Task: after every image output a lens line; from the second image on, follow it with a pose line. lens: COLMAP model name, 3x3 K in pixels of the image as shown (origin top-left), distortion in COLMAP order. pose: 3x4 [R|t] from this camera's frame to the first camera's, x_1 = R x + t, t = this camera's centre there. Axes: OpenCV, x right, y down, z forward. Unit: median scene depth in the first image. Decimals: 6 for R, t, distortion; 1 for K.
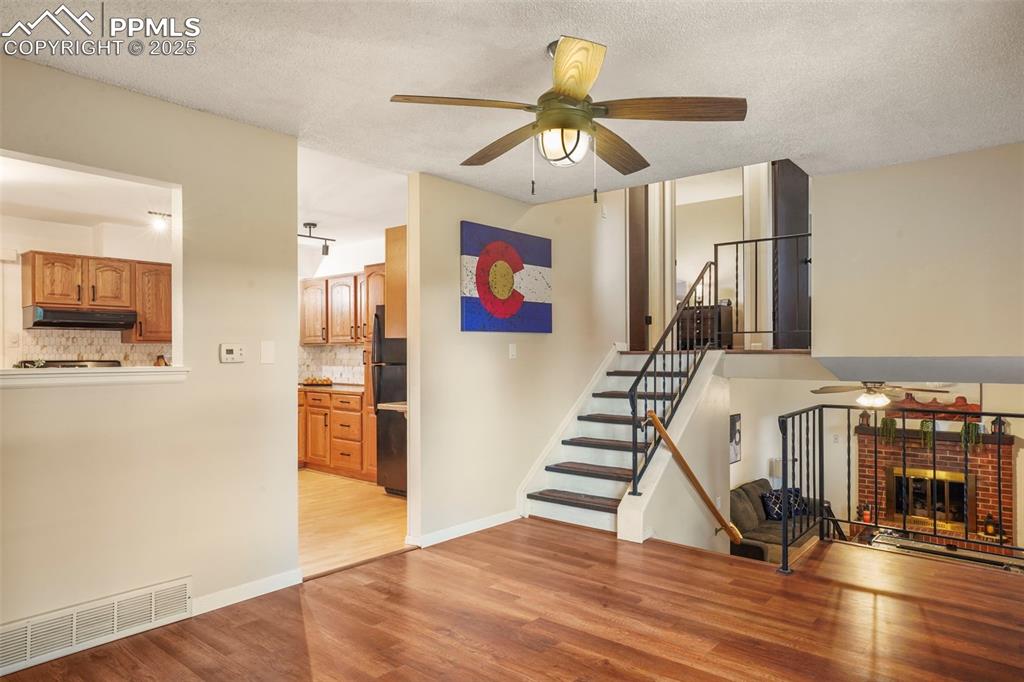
lens RADIAL K [[631.9, 0, 512.0], [0, 631.9, 341.0], [0, 0, 1]] dist [-0.002241, 0.001137]
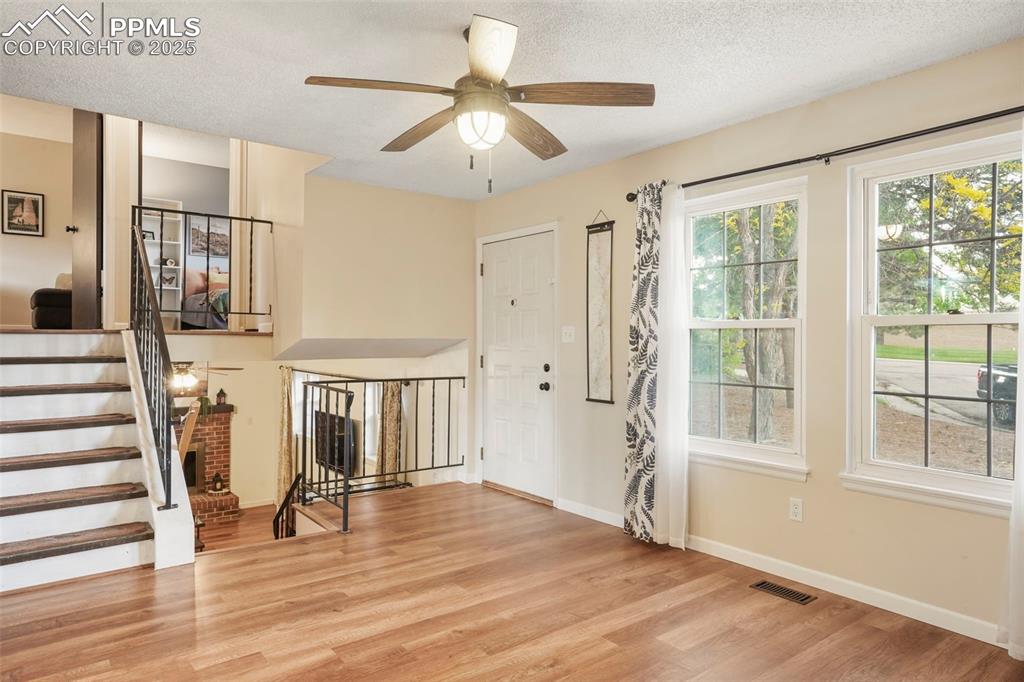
lens RADIAL K [[631.9, 0, 512.0], [0, 631.9, 341.0], [0, 0, 1]] dist [-0.002241, 0.001137]
pose [[0.212568, 0.004244, 0.977137, -0.659723], [-0.034032, 0.999416, 0.003063, 0.017438], [-0.976554, -0.033905, 0.212588, 0.546204]]
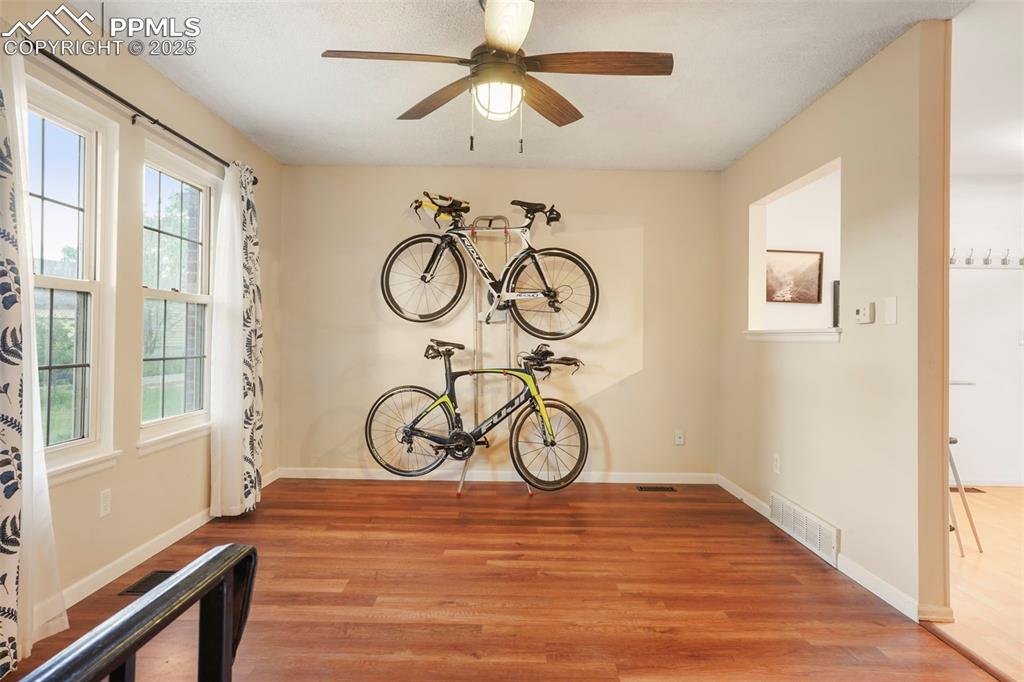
lens RADIAL K [[631.9, 0, 512.0], [0, 631.9, 341.0], [0, 0, 1]] dist [-0.002241, 0.001137]
pose [[-0.758904, -0.004071, -0.651190, 0.526732], [0.007905, 0.999849, -0.015463, 0.066977], [0.651155, -0.016883, -0.758757, 1.314822]]
